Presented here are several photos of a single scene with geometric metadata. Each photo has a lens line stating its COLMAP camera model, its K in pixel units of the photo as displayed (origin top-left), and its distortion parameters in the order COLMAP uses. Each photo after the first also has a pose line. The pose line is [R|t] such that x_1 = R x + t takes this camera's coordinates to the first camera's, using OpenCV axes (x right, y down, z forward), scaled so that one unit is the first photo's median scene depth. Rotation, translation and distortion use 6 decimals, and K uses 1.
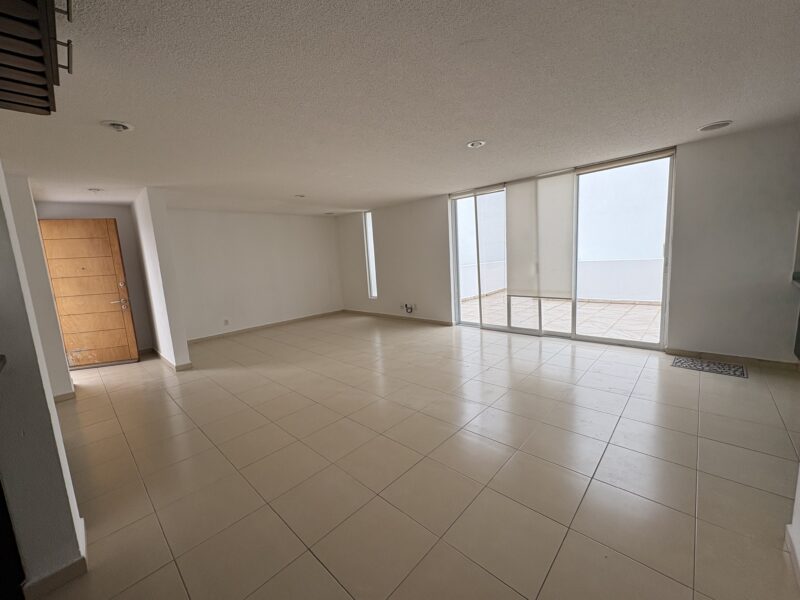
lens RADIAL K [[319.3, 0, 397.2], [0, 319.3, 297.9], [0, 0, 1]] dist [0.006511, -0.001010]
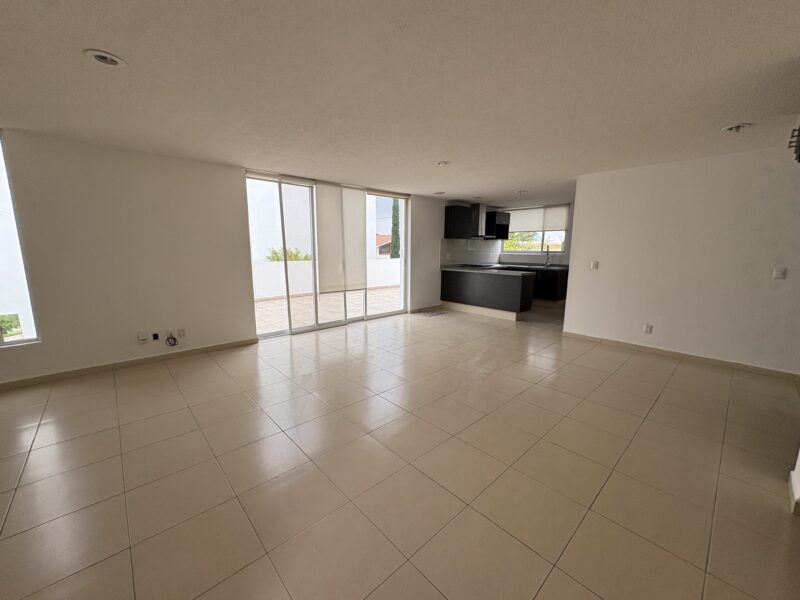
lens RADIAL K [[319.3, 0, 394.7], [0, 319.3, 298.7], [0, 0, 1]] dist [0.006511, -0.001010]
pose [[0.077851, -0.092106, 0.992701, -0.674406], [0.131321, 0.987995, 0.081371, -0.042964], [-0.988278, 0.124028, 0.089012, 0.717650]]
